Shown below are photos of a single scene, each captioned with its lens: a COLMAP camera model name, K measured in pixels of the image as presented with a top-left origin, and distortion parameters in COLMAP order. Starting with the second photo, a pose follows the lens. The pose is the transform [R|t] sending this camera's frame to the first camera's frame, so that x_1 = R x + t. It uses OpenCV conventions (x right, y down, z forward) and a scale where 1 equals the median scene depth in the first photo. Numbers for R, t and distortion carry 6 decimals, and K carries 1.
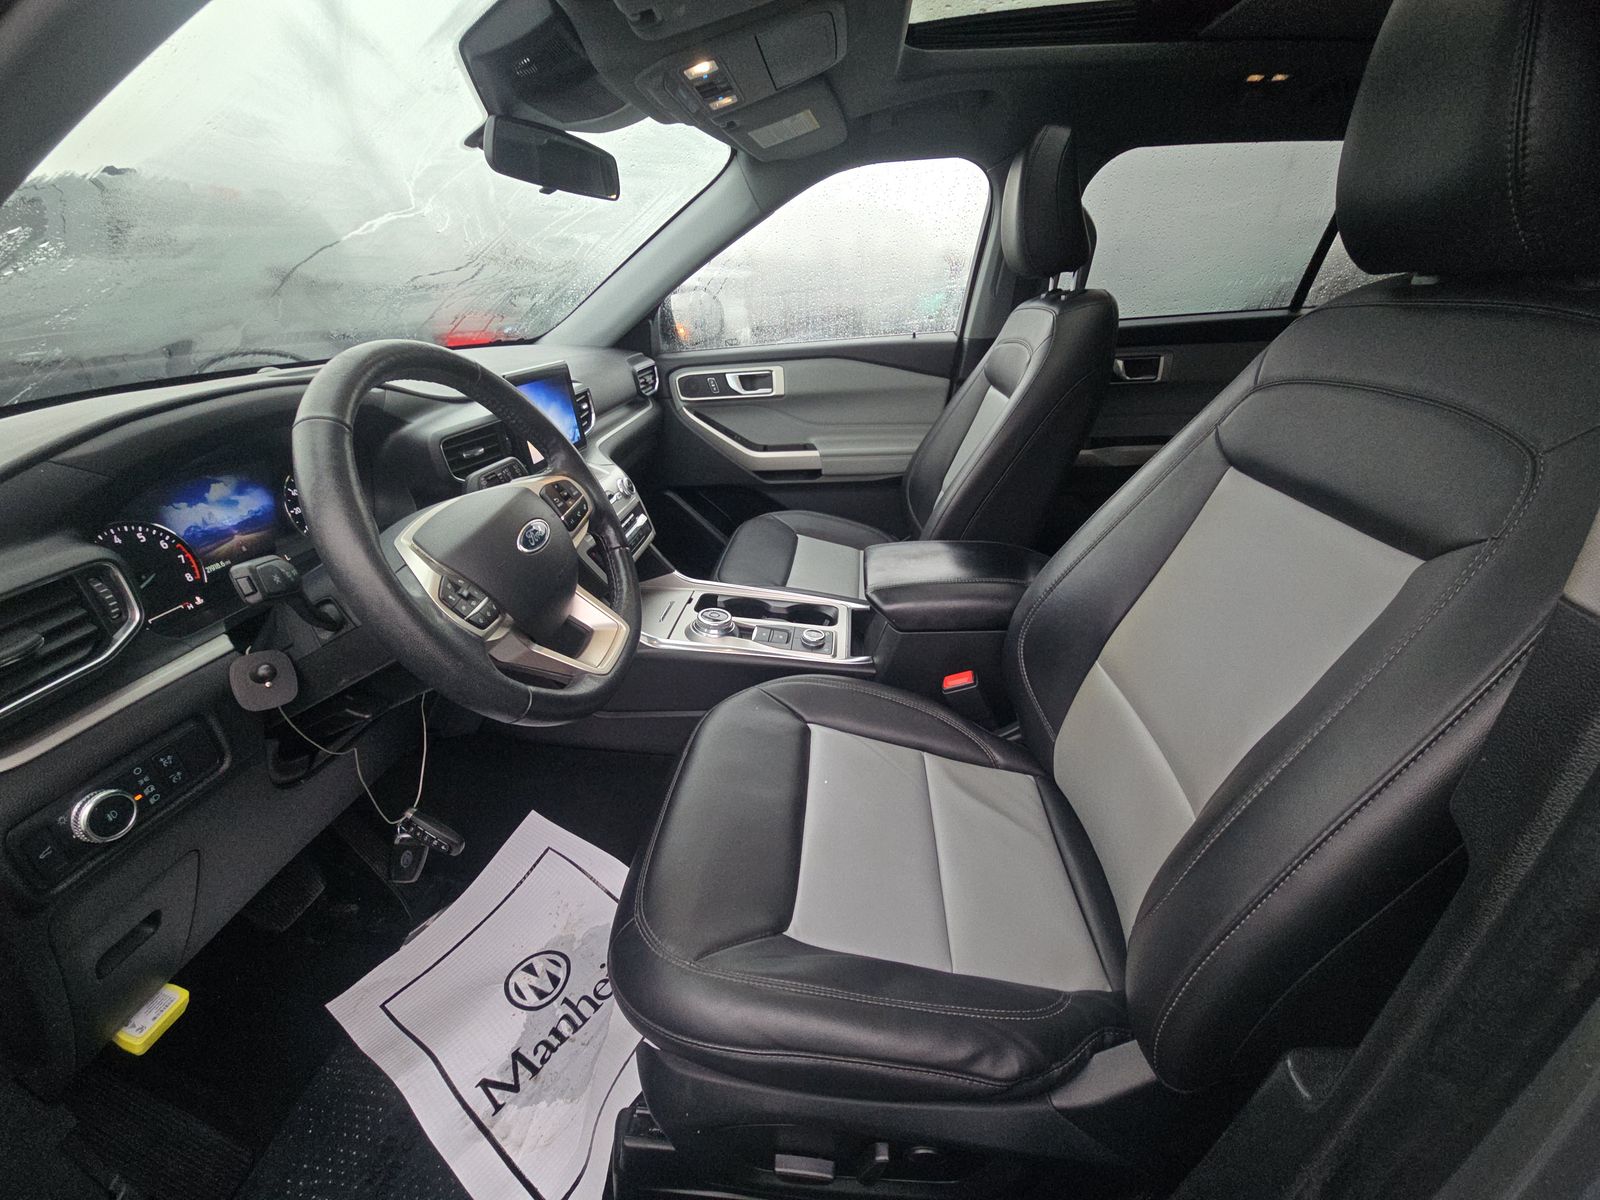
lens RADIAL K [[645.6, 0, 809.1], [0, 645.6, 600.1], [0, 0, 1]] dist [-0.000059, 0.000135]
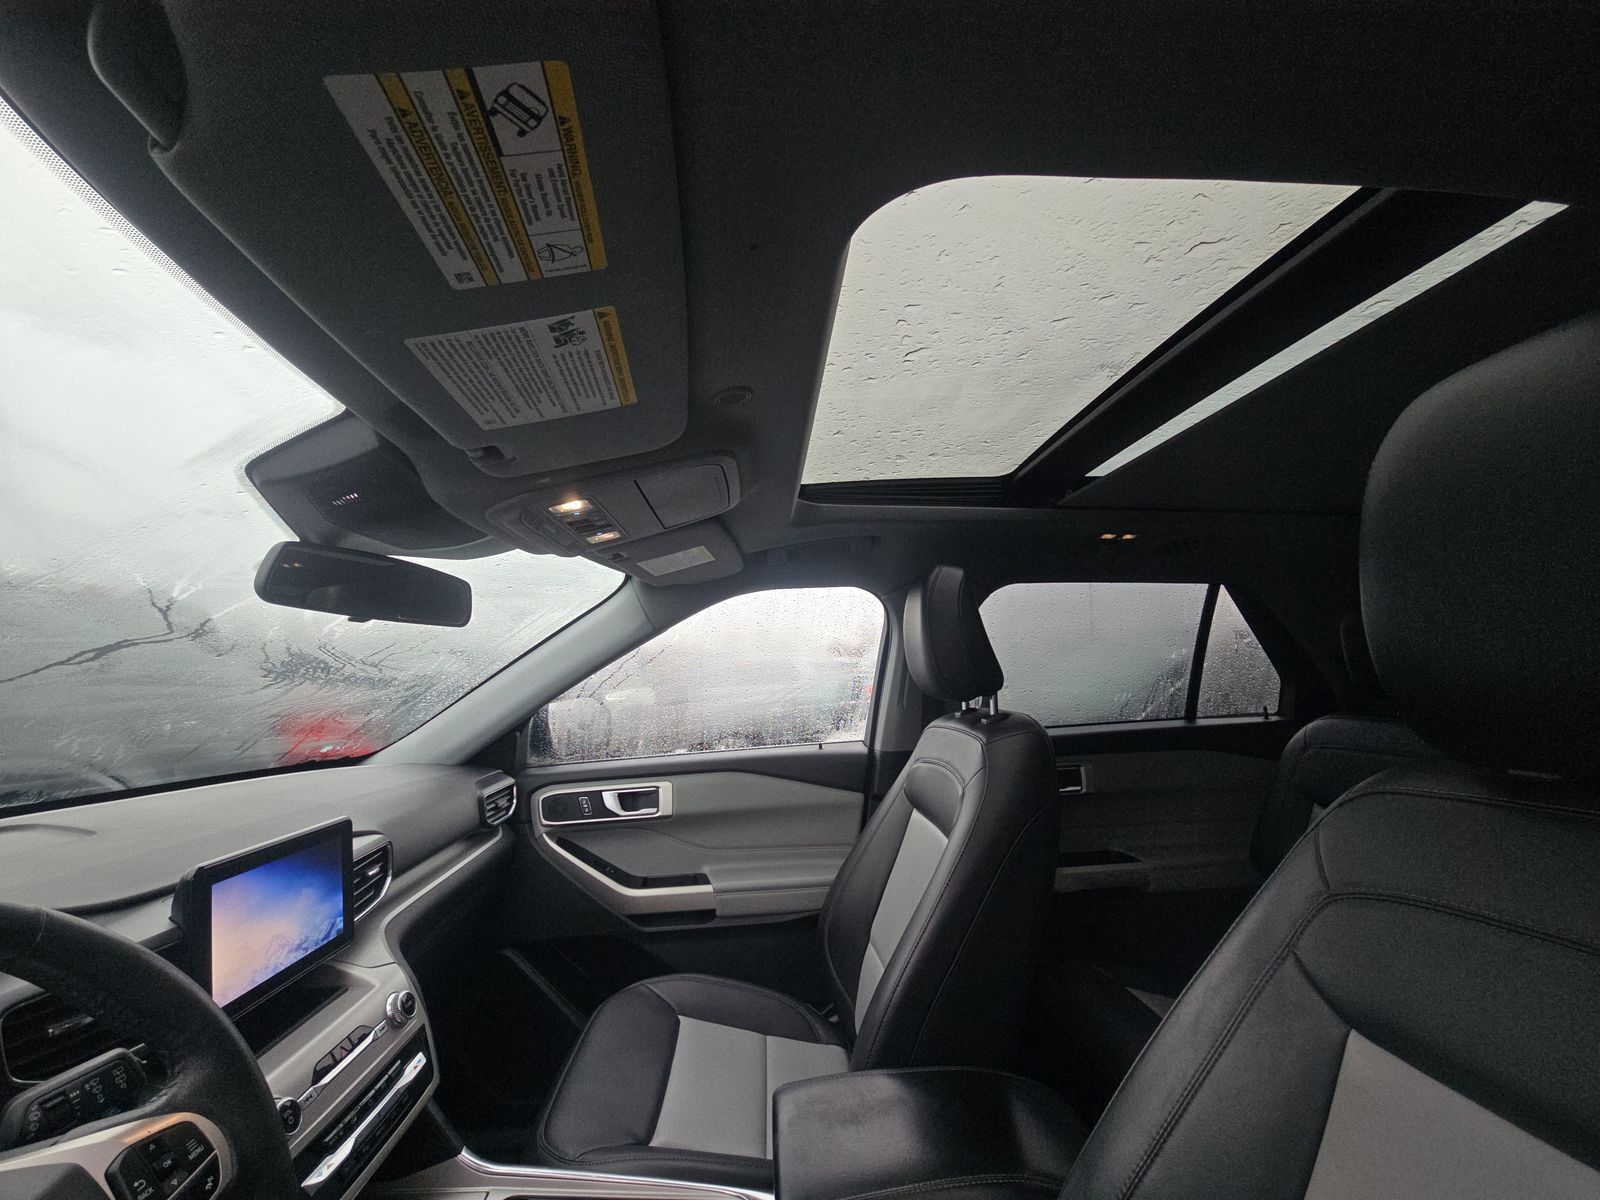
lens RADIAL K [[650.8, 0, 817.1], [0, 650.8, 603.0], [0, 0, 1]] dist [-0.000430, -0.013202]
pose [[0.987803, 0.020329, 0.154376, 0.014211], [0.064526, 0.848860, -0.524665, -0.118288], [-0.141709, 0.528227, 0.837194, 0.147391]]
